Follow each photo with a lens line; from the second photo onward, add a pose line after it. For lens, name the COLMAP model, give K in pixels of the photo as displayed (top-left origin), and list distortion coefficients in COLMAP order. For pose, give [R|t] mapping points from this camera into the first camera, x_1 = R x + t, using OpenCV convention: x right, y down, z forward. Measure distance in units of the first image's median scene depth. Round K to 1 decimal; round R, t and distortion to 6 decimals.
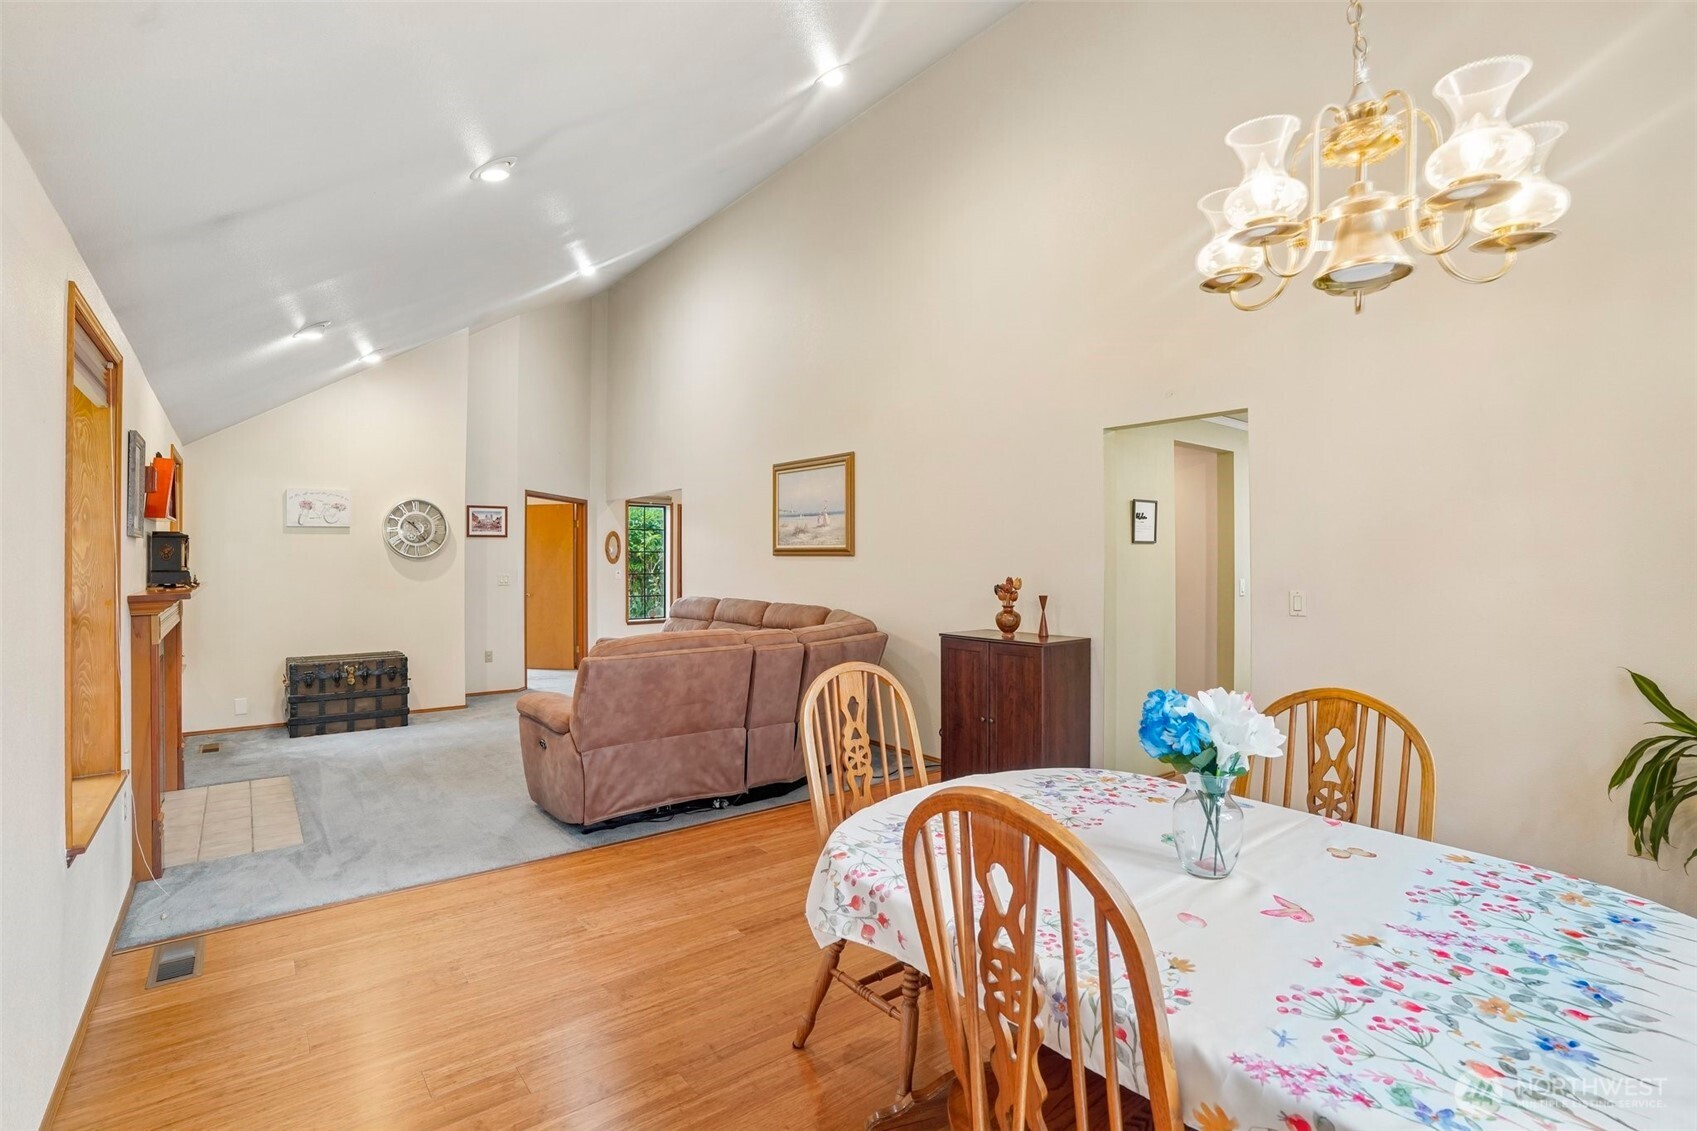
lens RADIAL K [[791.6, 0, 837.9], [0, 791.6, 556.4], [0, 0, 1]] dist [-0.077588, 0.033839]
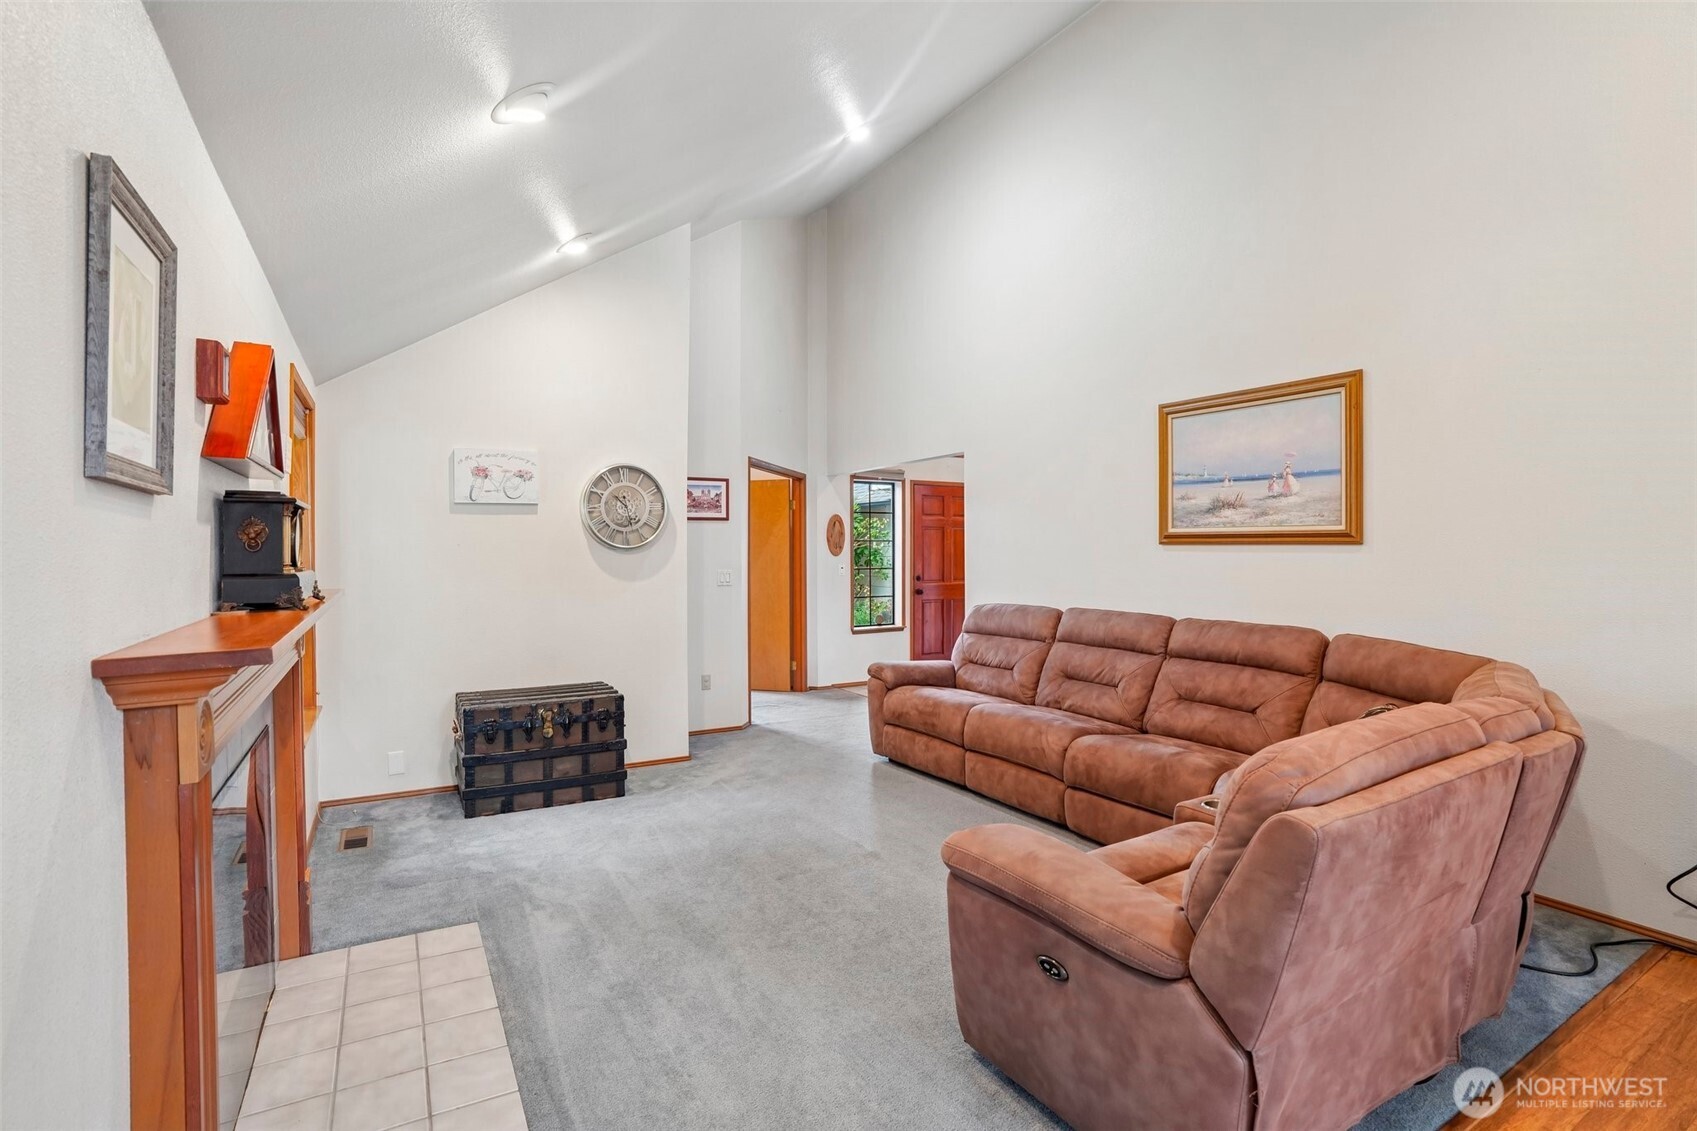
lens RADIAL K [[791.6, 0, 837.9], [0, 791.6, 556.4], [0, 0, 1]] dist [-0.077588, 0.033839]
pose [[0.990380, -0.000014, -0.138371, -0.277058], [0.001617, 0.999933, 0.011471, 0.001429], [0.138361, -0.011585, 0.990314, 0.349672]]
